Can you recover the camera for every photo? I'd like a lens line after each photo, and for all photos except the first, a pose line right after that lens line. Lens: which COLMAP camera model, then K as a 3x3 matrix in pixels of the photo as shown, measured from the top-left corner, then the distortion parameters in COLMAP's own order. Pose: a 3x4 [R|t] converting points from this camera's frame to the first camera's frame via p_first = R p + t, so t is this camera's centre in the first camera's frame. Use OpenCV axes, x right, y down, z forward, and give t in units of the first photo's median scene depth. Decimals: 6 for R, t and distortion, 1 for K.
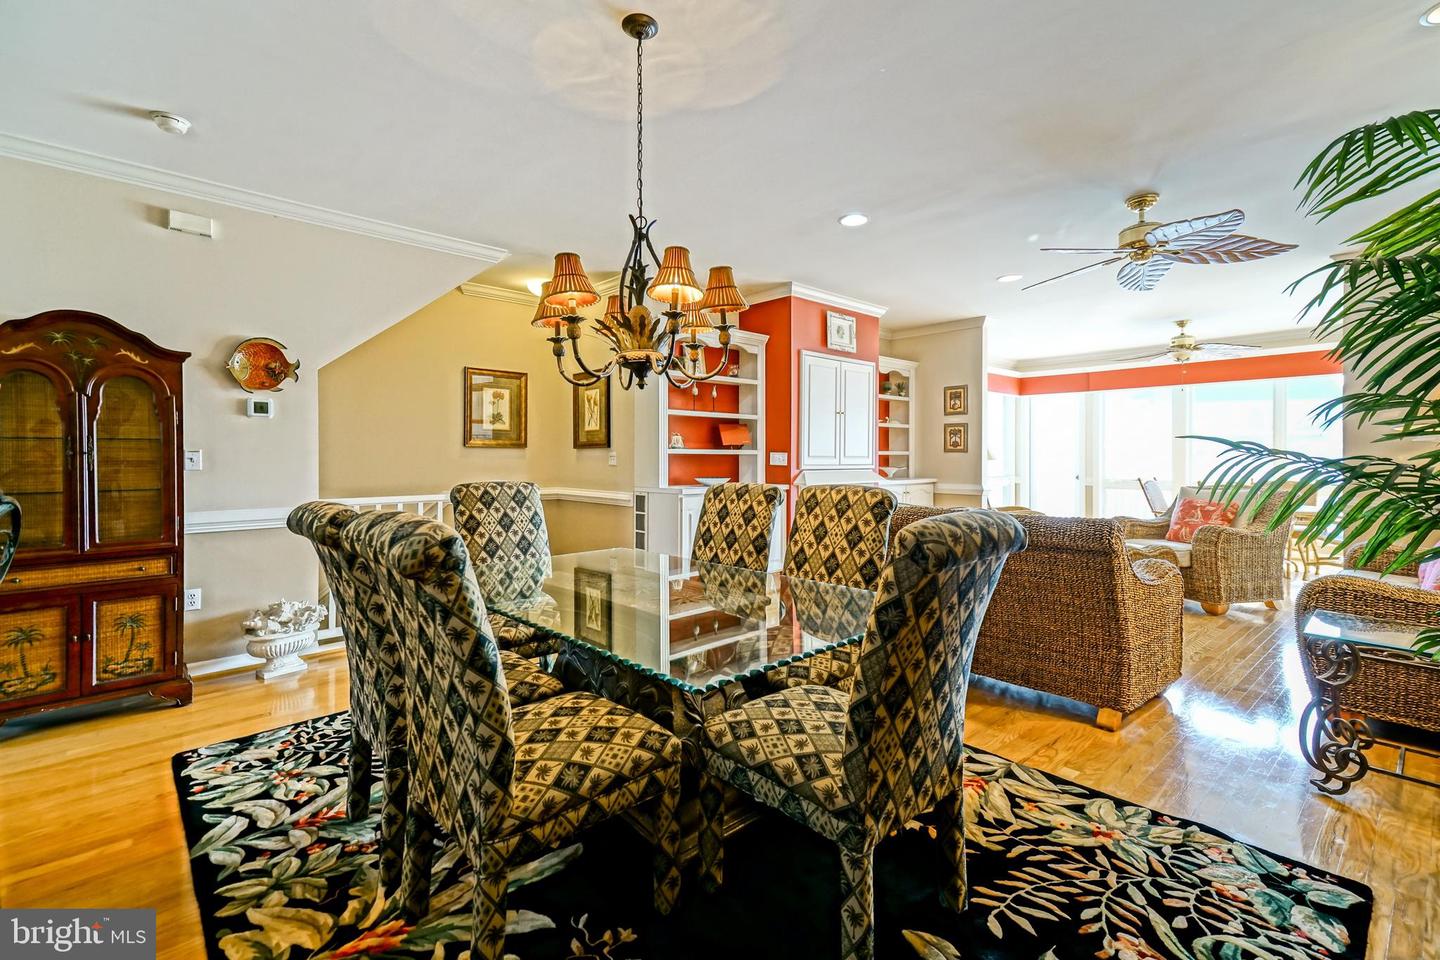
lens RADIAL K [[635.8, 0, 712.7], [0, 635.8, 459.9], [0, 0, 1]] dist [0.047648, -0.005297]
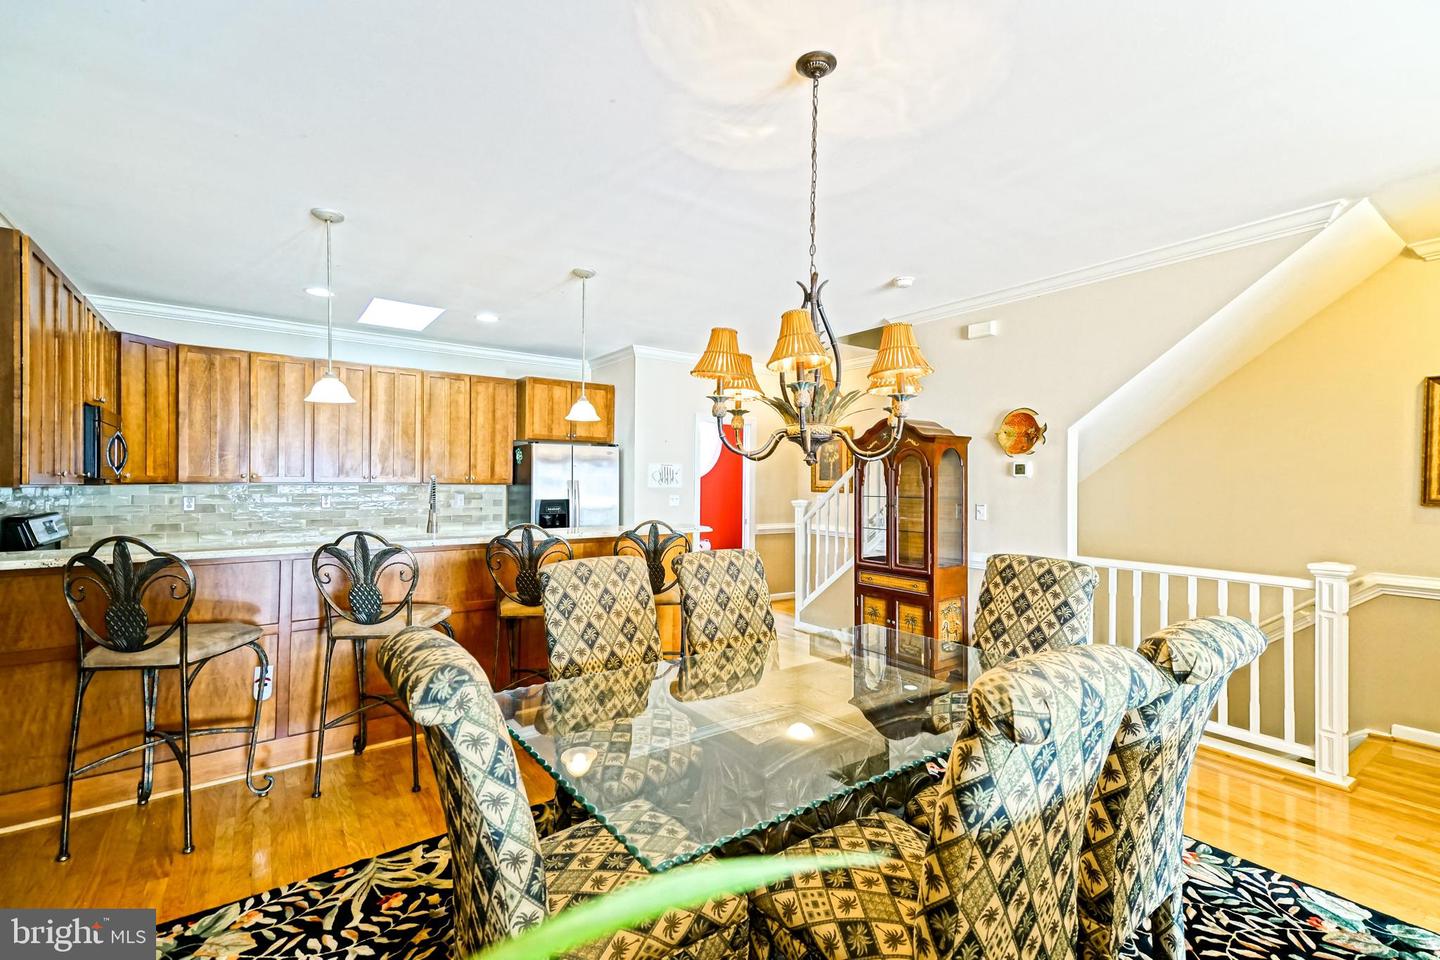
lens RADIAL K [[635.8, 0, 713.7], [0, 635.8, 482.7], [0, 0, 1]] dist [0.047648, -0.005297]
pose [[-0.114644, 0.005351, -0.993392, 0.334033], [-0.012440, 0.999899, 0.006822, -0.039265], [0.993329, 0.013140, -0.114566, 0.399707]]
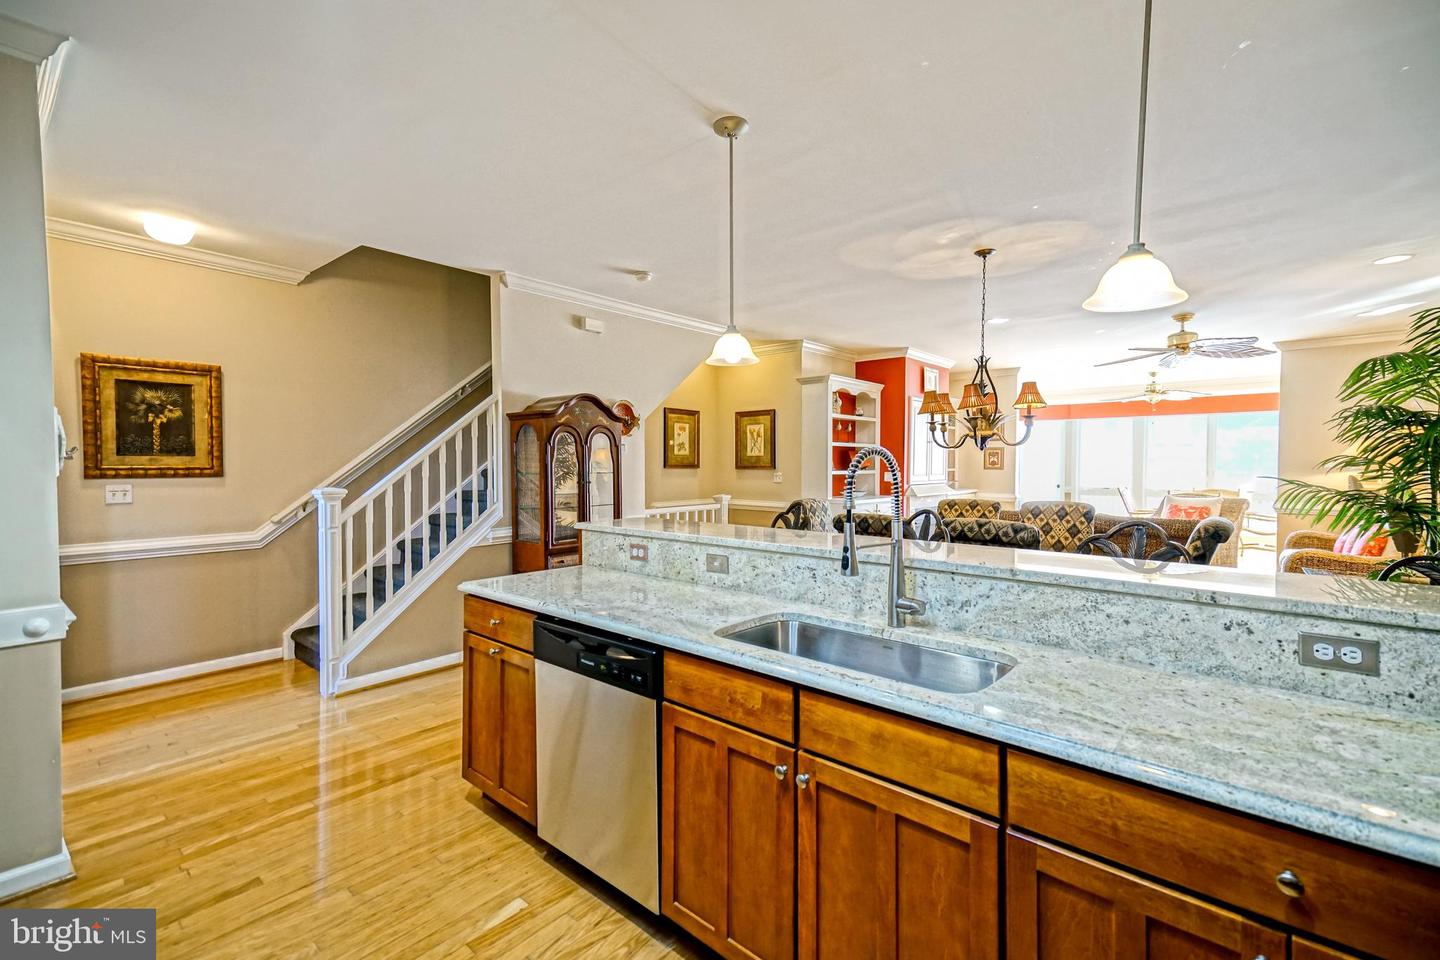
lens RADIAL K [[635.8, 0, 711.0], [0, 635.8, 469.1], [0, 0, 1]] dist [0.047648, -0.005297]
pose [[0.993437, -0.001075, 0.114373, -0.442947], [0.000351, 0.999980, 0.006353, -0.028168], [-0.114377, -0.006271, 0.993418, -0.295699]]
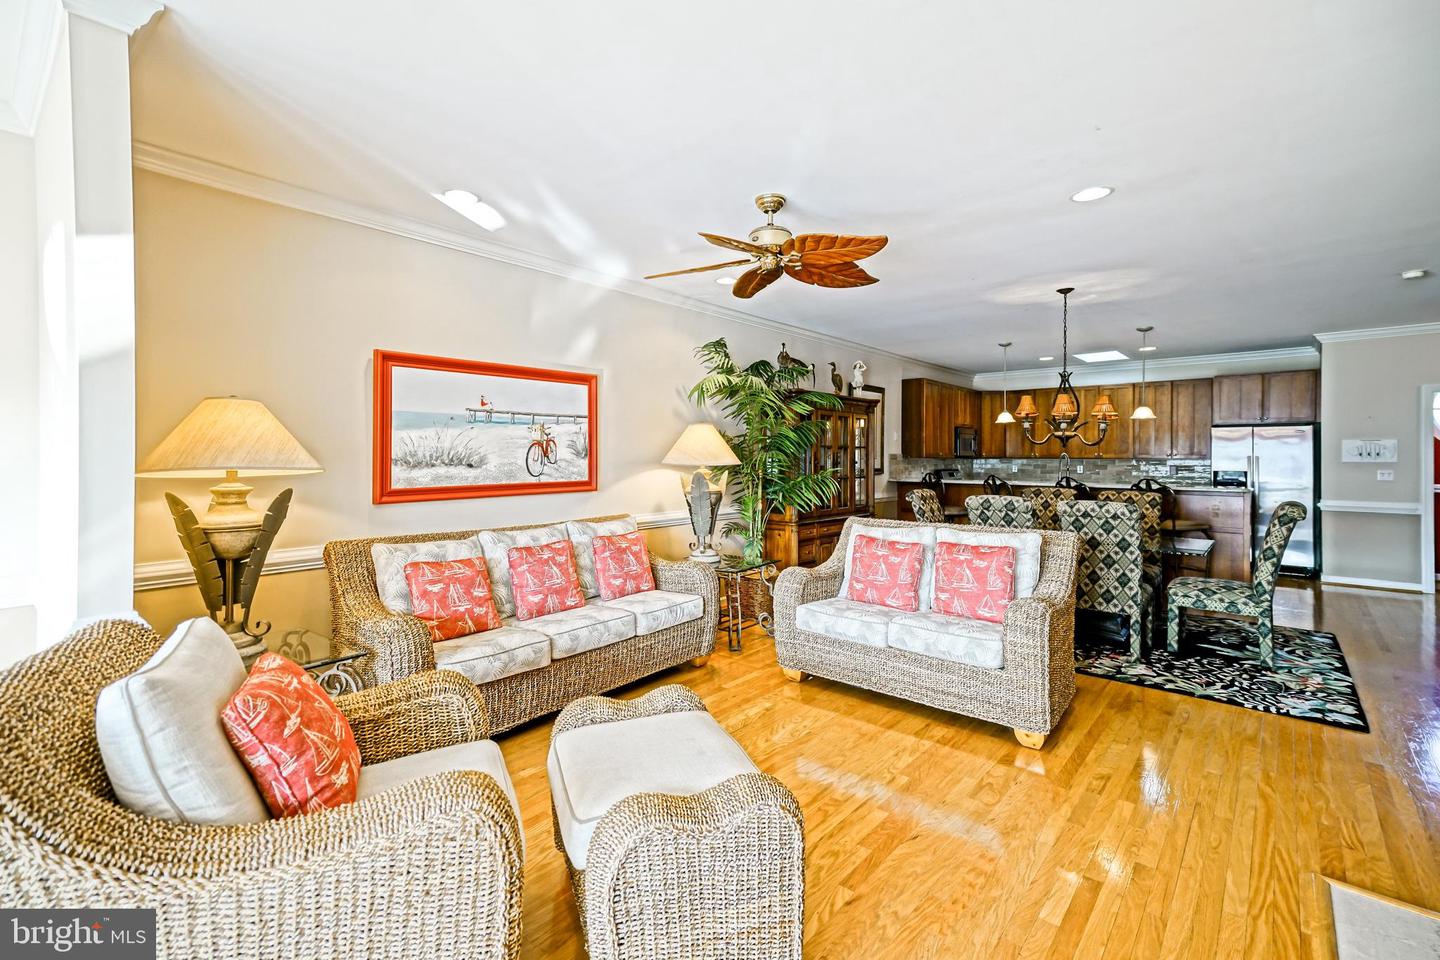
lens RADIAL K [[635.8, 0, 714.7], [0, 635.8, 464.7], [0, 0, 1]] dist [0.047648, -0.005297]
pose [[-0.992997, -0.000715, -0.118141, 0.577937], [-0.003020, 0.999809, 0.019328, -0.037053], [0.118104, 0.019549, -0.992809, 1.290977]]
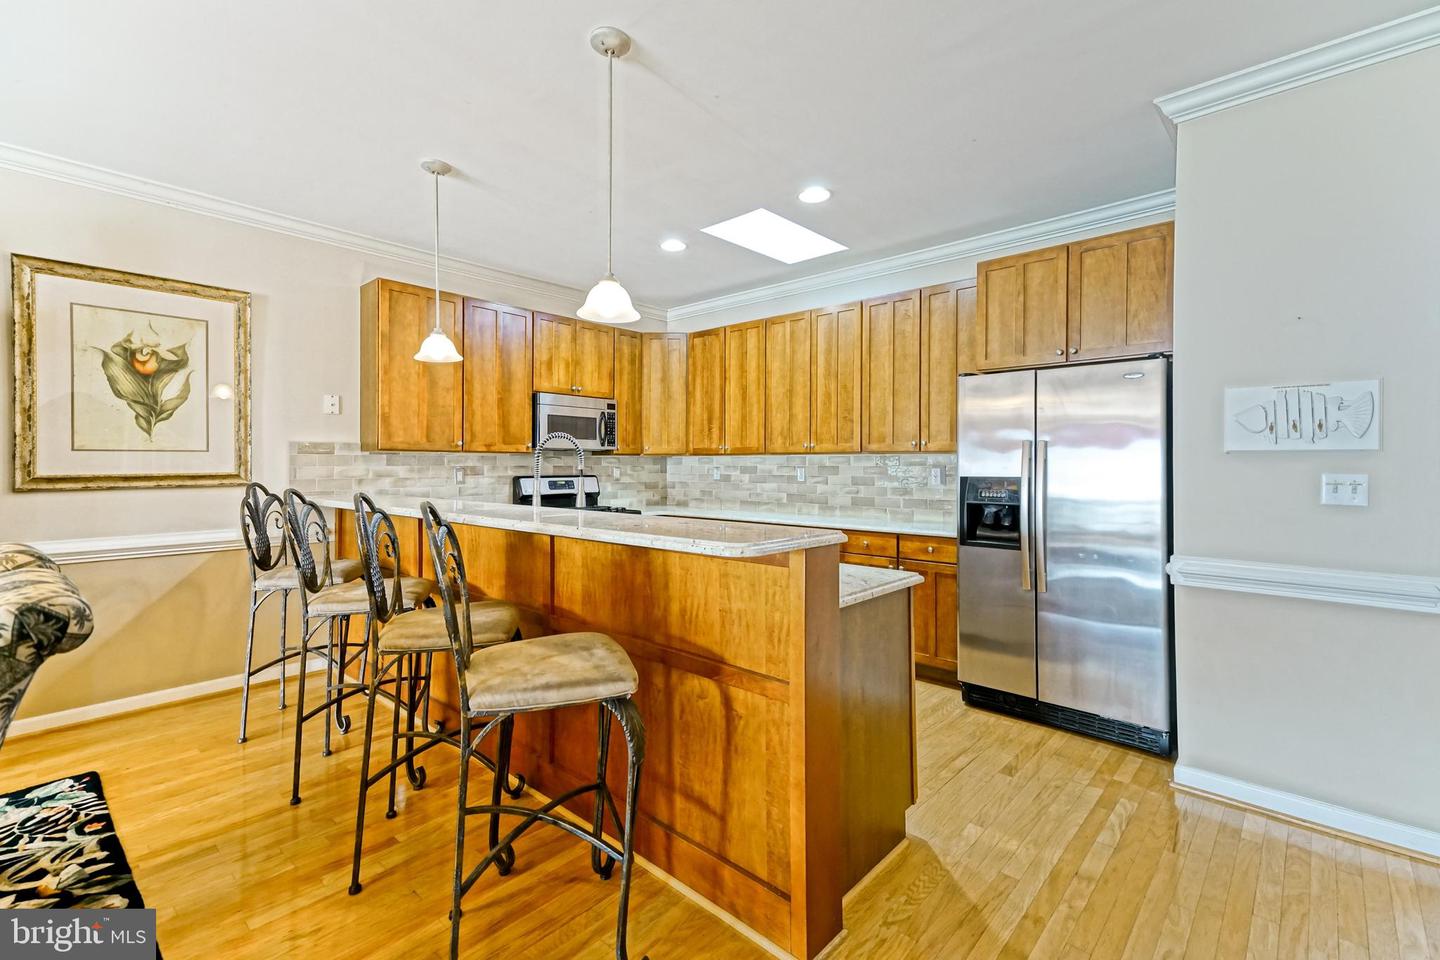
lens RADIAL K [[635.8, 0, 708.4], [0, 635.8, 469.4], [0, 0, 1]] dist [0.047648, -0.005297]
pose [[-0.996241, 0.001417, -0.086612, -0.401789], [0.000071, 0.999879, 0.015538, -0.015835], [0.086623, 0.015473, -0.996121, 0.567892]]
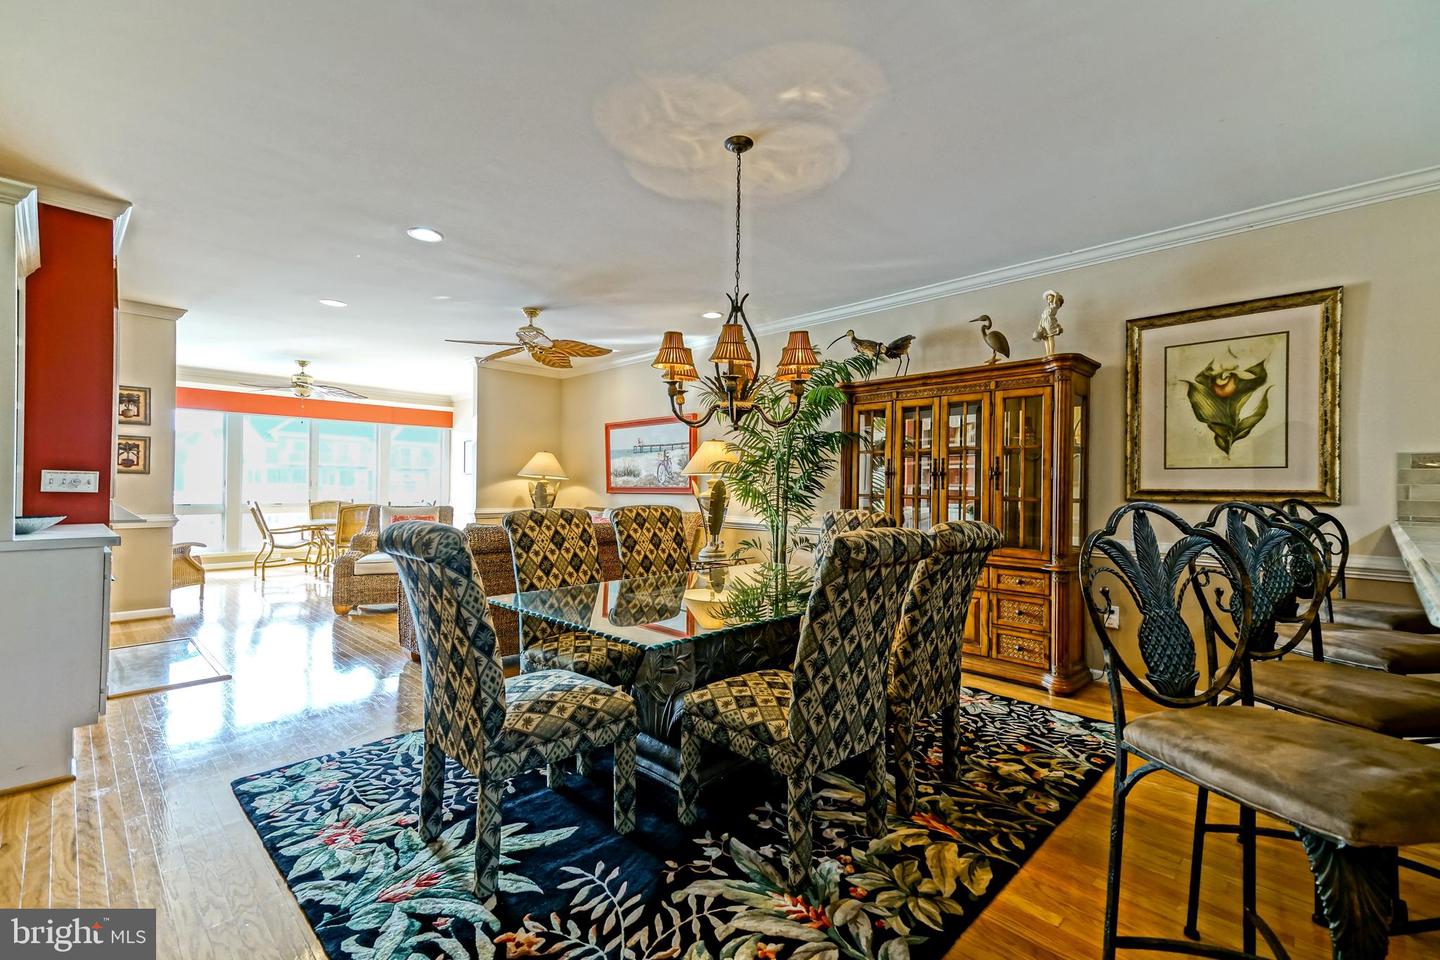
lens RADIAL K [[635.8, 0, 712.8], [0, 635.8, 478.2], [0, 0, 1]] dist [0.047648, -0.005297]
pose [[-0.045087, 0.011276, 0.998919, -0.561132], [-0.006476, 0.999912, -0.011579, -0.002657], [-0.998962, -0.006991, -0.045010, 0.453664]]
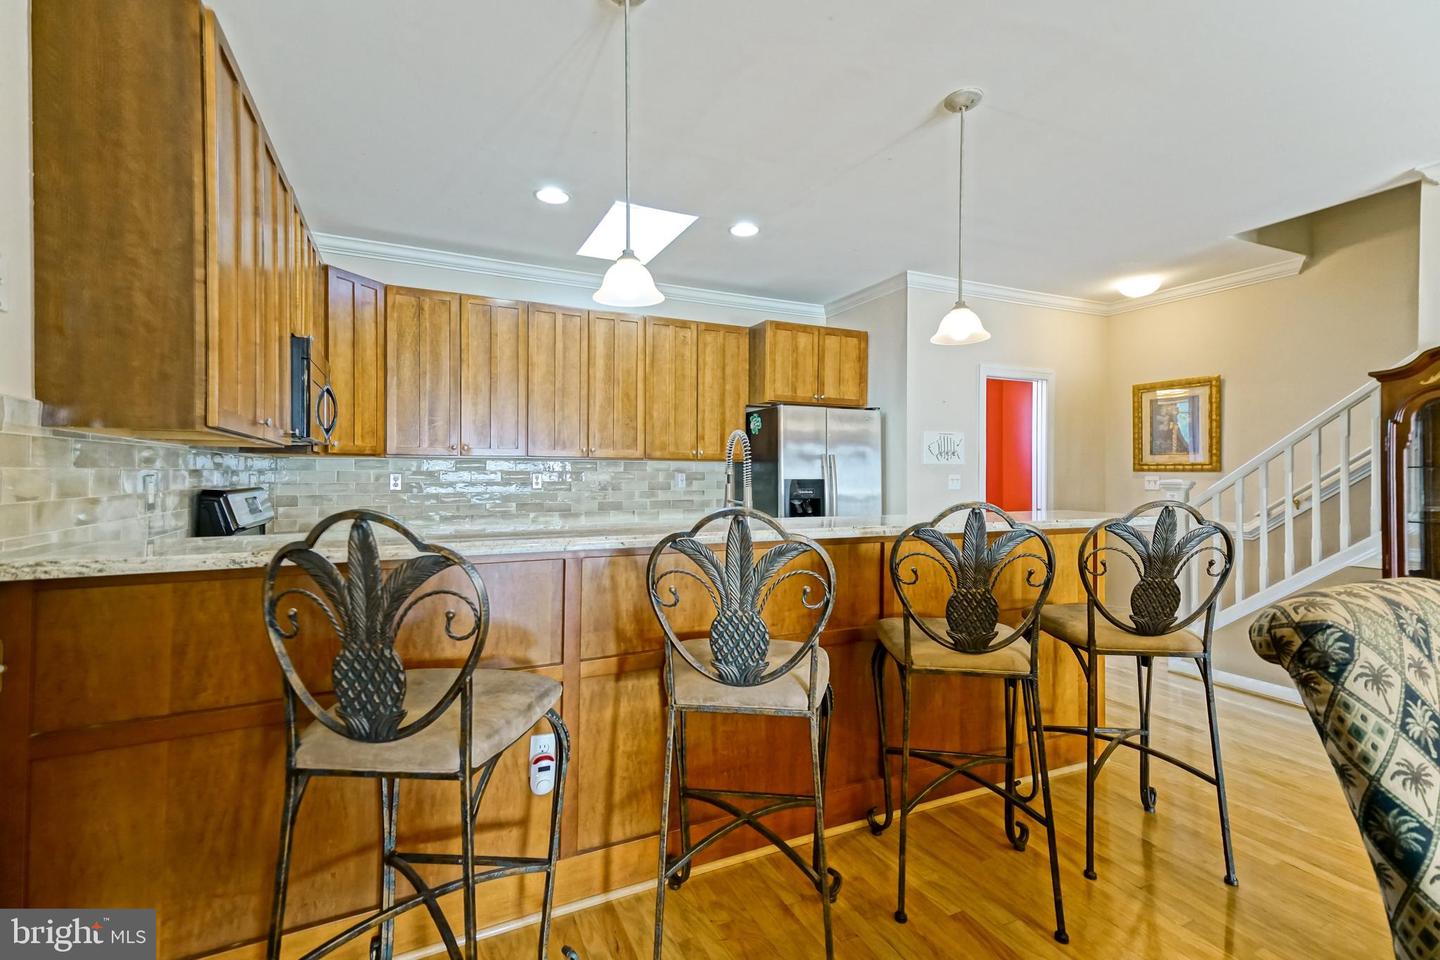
lens RADIAL K [[635.8, 0, 709.4], [0, 635.8, 473.7], [0, 0, 1]] dist [0.047648, -0.005297]
pose [[-0.293546, 0.001769, -0.955943, 0.112597], [-0.008930, 0.999950, 0.004593, -0.009633], [0.955903, 0.009885, -0.293515, 0.129419]]
